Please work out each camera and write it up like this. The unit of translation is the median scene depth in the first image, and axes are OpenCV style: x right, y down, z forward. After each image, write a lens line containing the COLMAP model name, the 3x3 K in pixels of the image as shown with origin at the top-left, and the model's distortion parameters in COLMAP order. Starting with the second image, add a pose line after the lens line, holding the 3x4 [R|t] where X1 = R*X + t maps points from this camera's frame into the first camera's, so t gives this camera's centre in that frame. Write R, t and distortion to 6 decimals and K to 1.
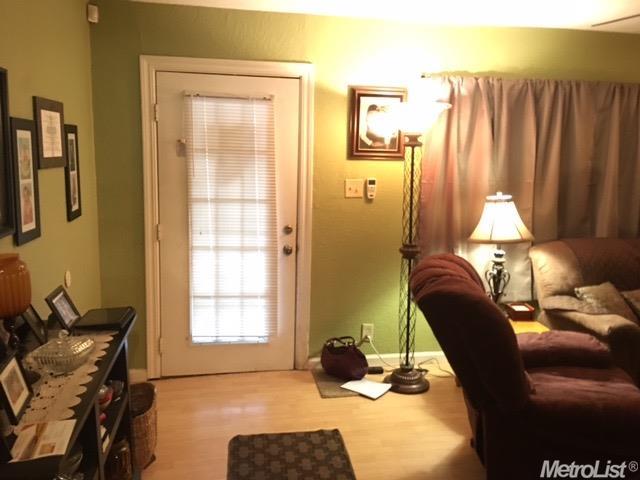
lens RADIAL K [[544.8, 0, 320.0], [0, 544.8, 240.0], [0, 0, 1]] dist [0.008486, 0.004970]
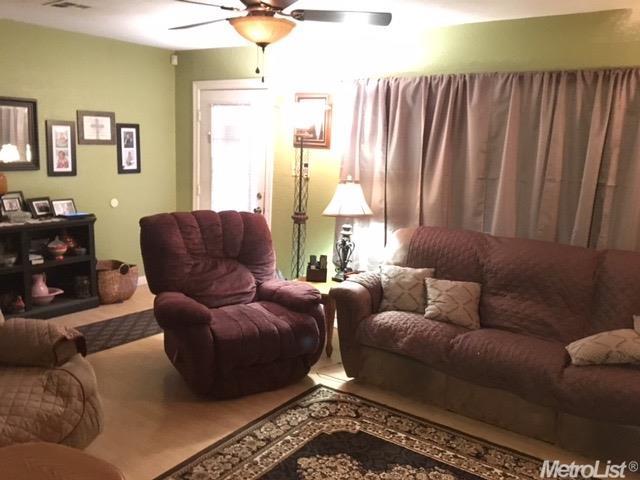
lens RADIAL K [[544.8, 0, 320.0], [0, 544.8, 240.0], [0, 0, 1]] dist [0.008486, 0.004970]
pose [[0.698349, 0.136437, -0.702633, 1.080601], [-0.138485, 0.988870, 0.054378, -0.004460], [0.702232, 0.059330, 0.709471, 0.110793]]
